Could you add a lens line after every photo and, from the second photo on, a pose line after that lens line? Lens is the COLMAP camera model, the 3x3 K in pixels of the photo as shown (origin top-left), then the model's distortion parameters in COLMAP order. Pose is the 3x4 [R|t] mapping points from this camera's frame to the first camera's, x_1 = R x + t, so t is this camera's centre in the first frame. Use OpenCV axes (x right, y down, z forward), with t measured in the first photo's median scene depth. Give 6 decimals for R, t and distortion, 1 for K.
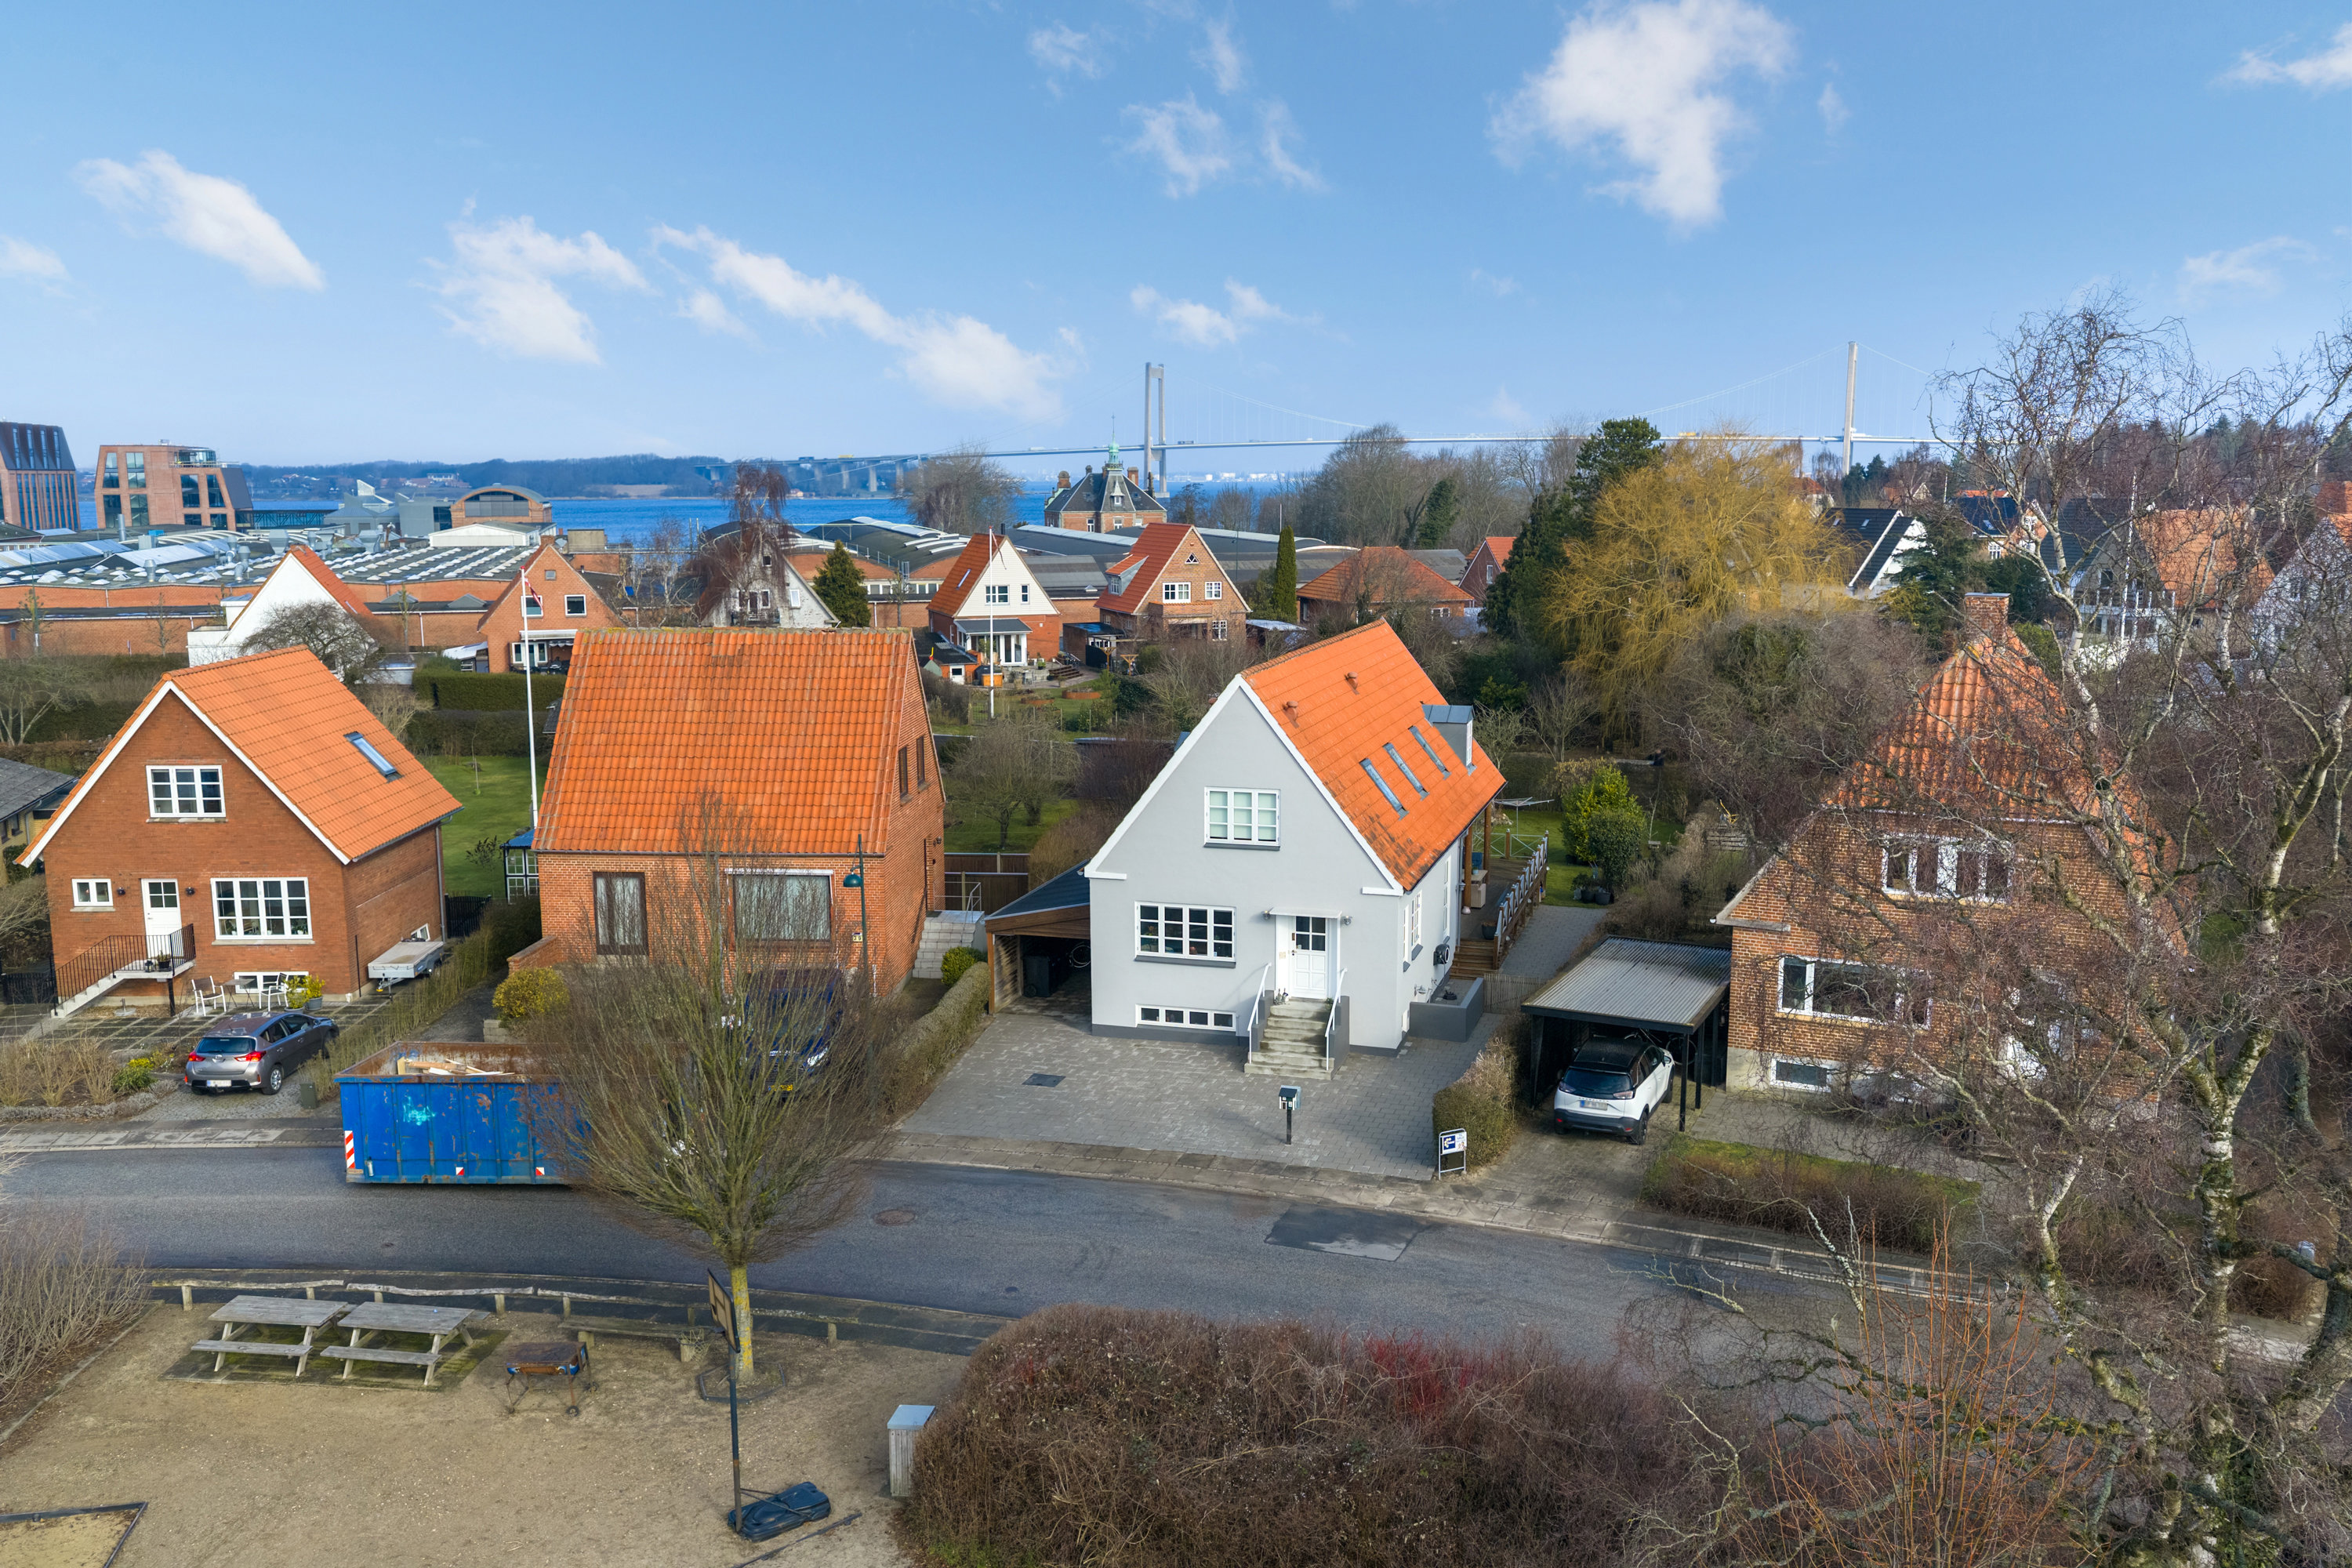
lens RADIAL K [[1944.1, 0, 1176.4], [0, 1944.1, 798.7], [0, 0, 1]] dist [0.007304, -0.021430]
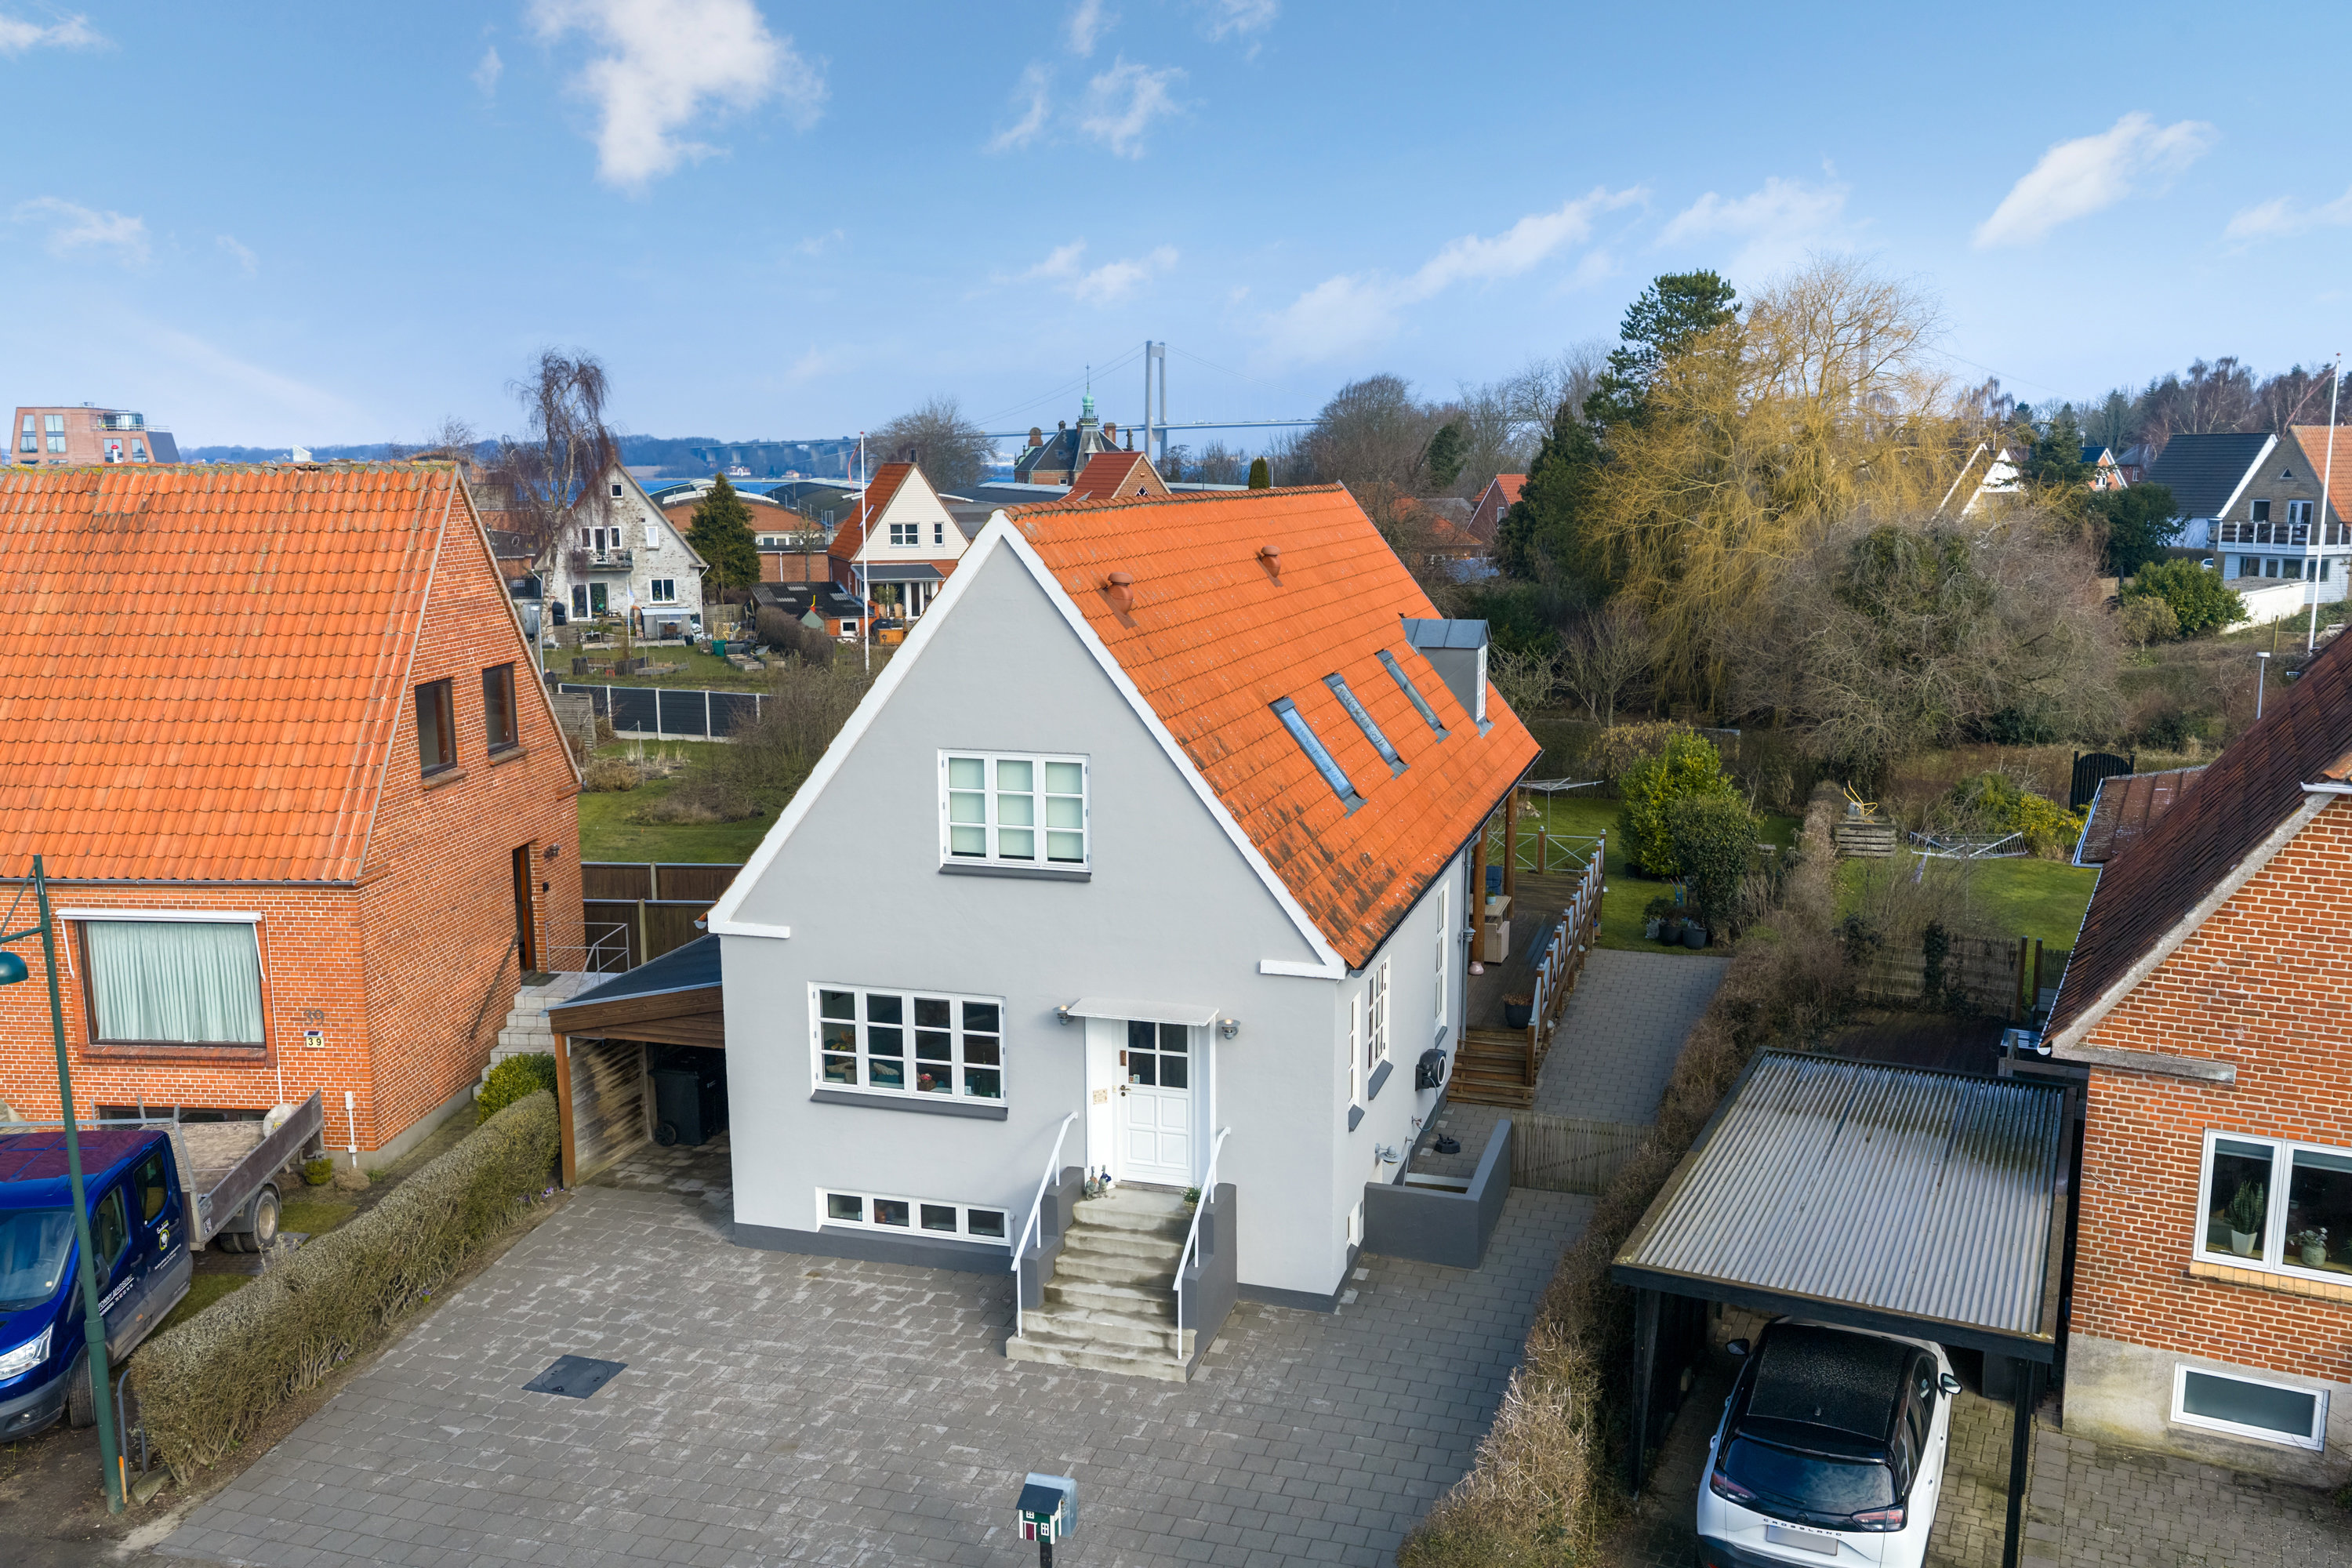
lens RADIAL K [[1944.1, 0, 1186.6], [0, 1944.1, 793.4], [0, 0, 1]] dist [0.007304, -0.021430]
pose [[0.999997, -0.000192, 0.002433, 0.065912], [0.000181, 0.999989, 0.004723, 0.002289], [-0.002434, -0.004723, 0.999986, 0.452674]]
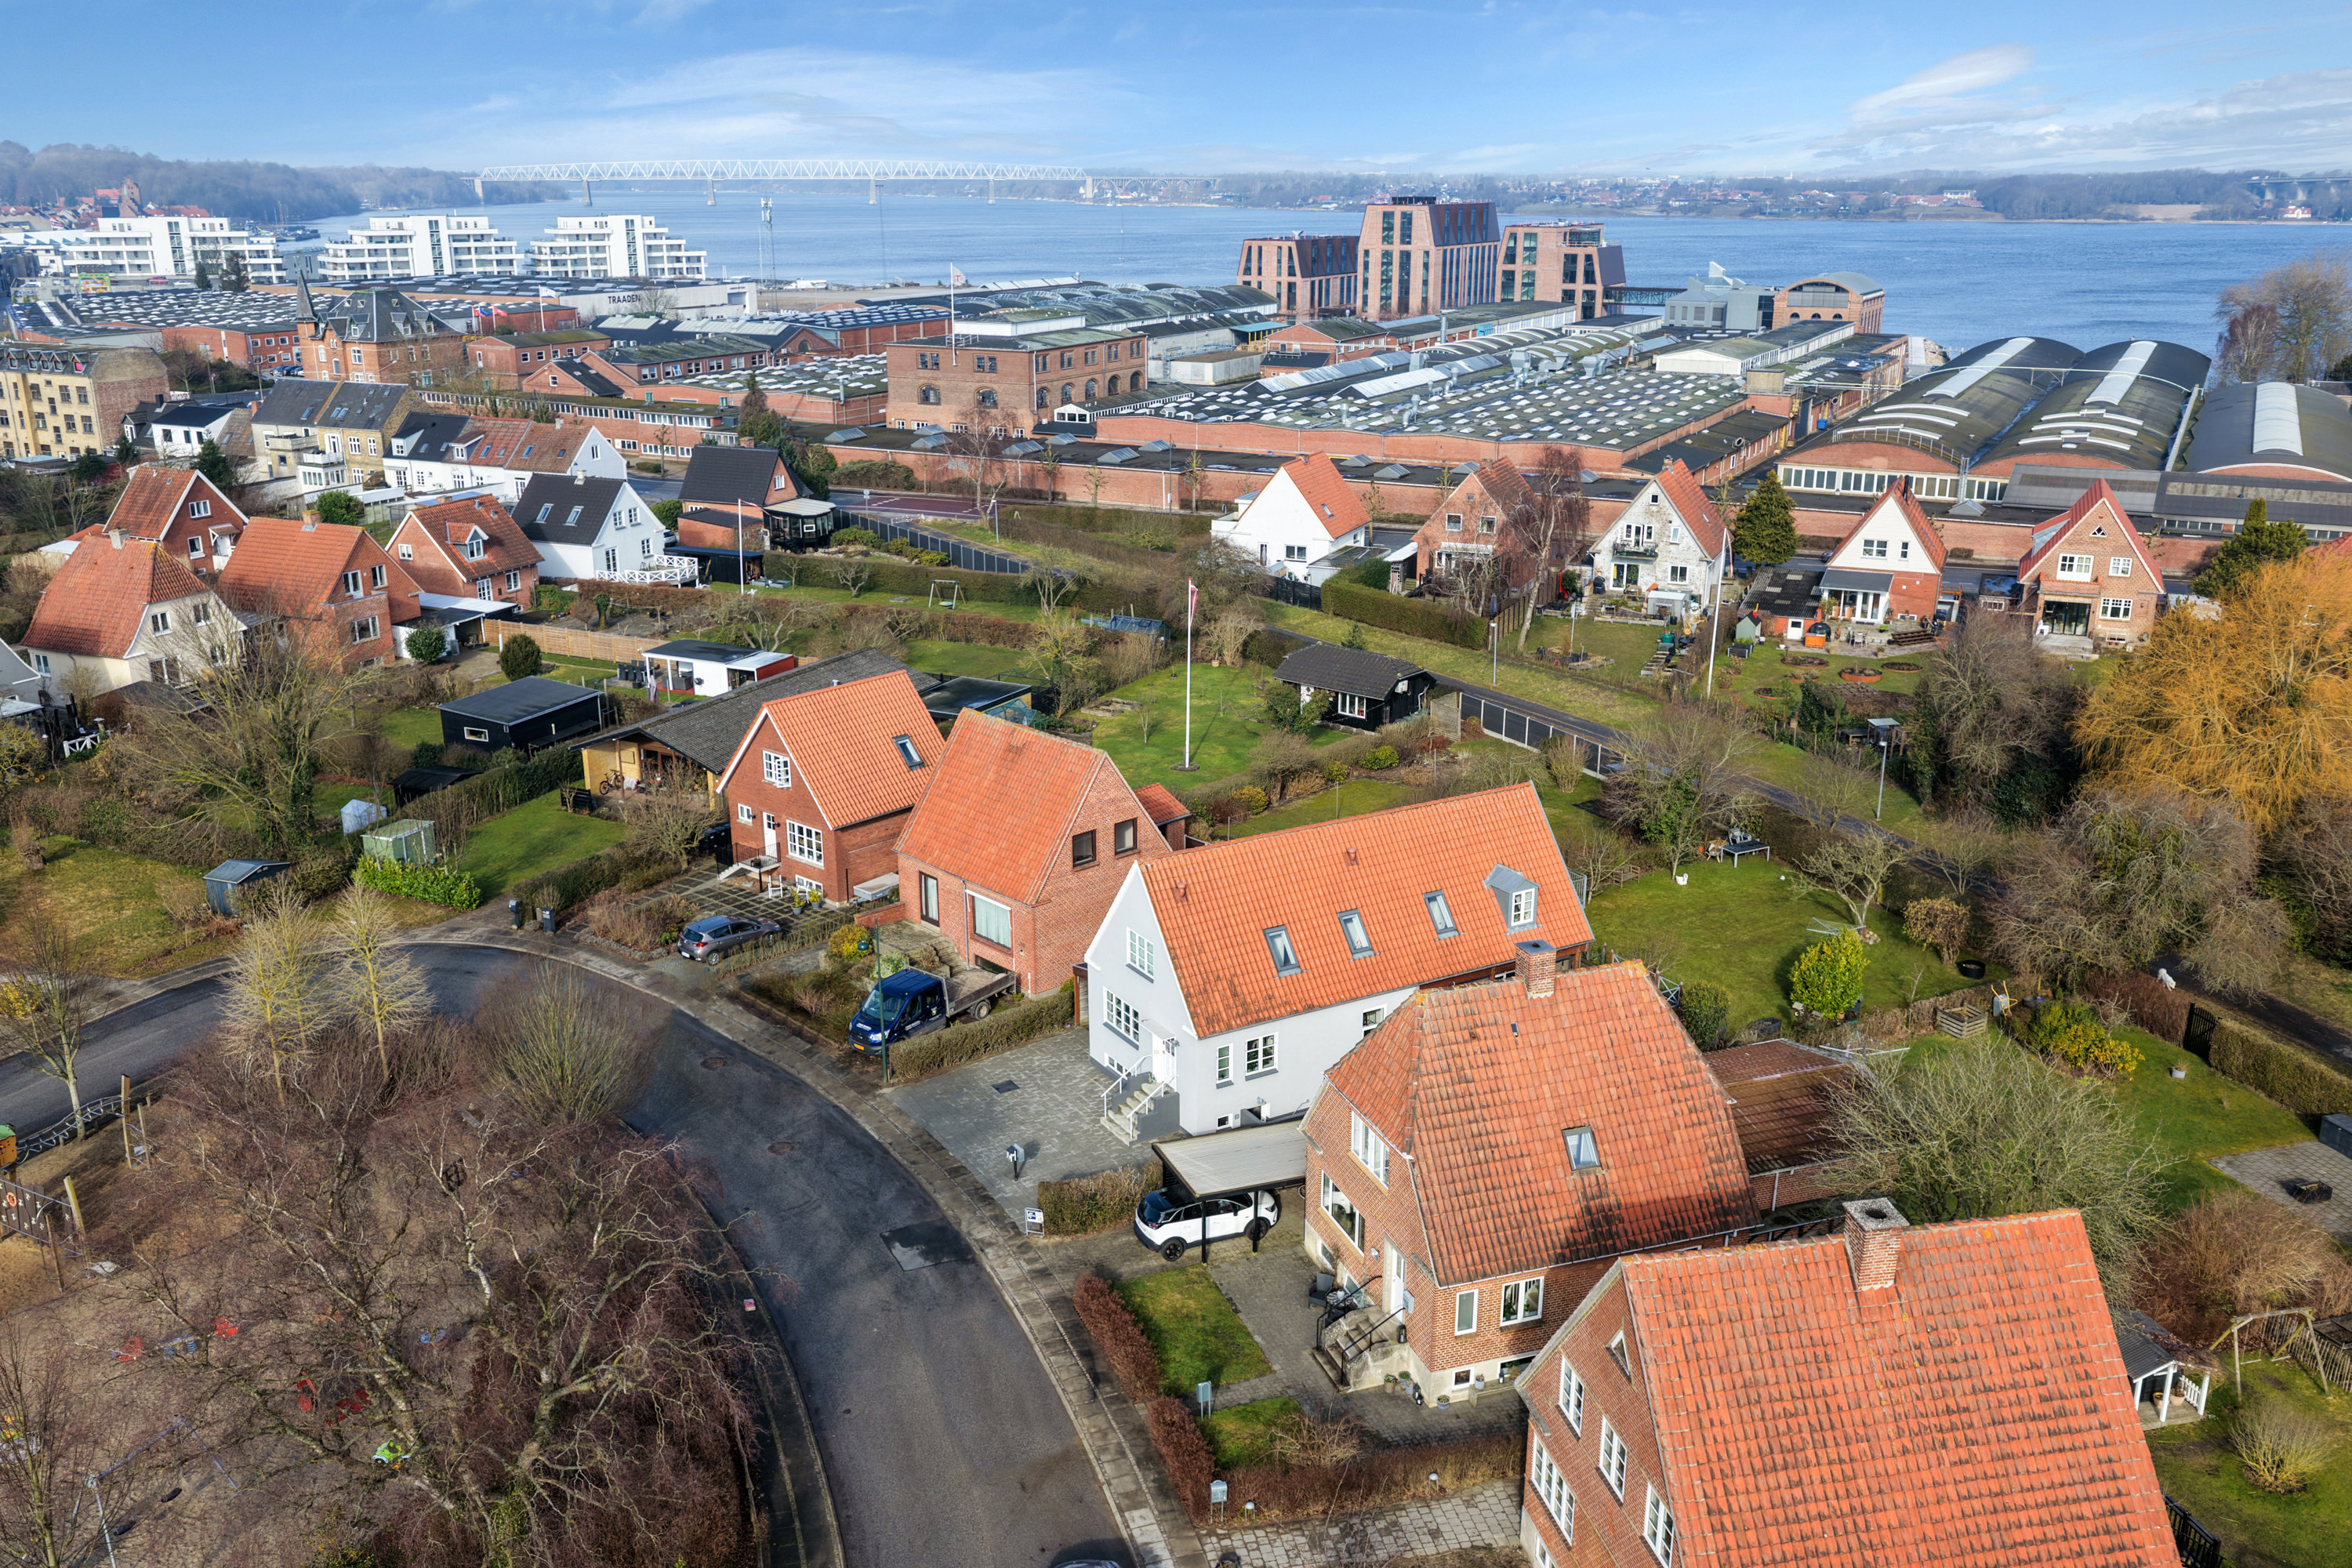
lens RADIAL K [[1944.1, 0, 1180.4], [0, 1944.1, 777.7], [0, 0, 1]] dist [0.007304, -0.021430]
pose [[0.736696, 0.201907, -0.645378, 0.845044], [-0.112013, 0.977636, 0.177992, -0.333120], [0.666882, -0.058835, 0.742837, -0.045154]]
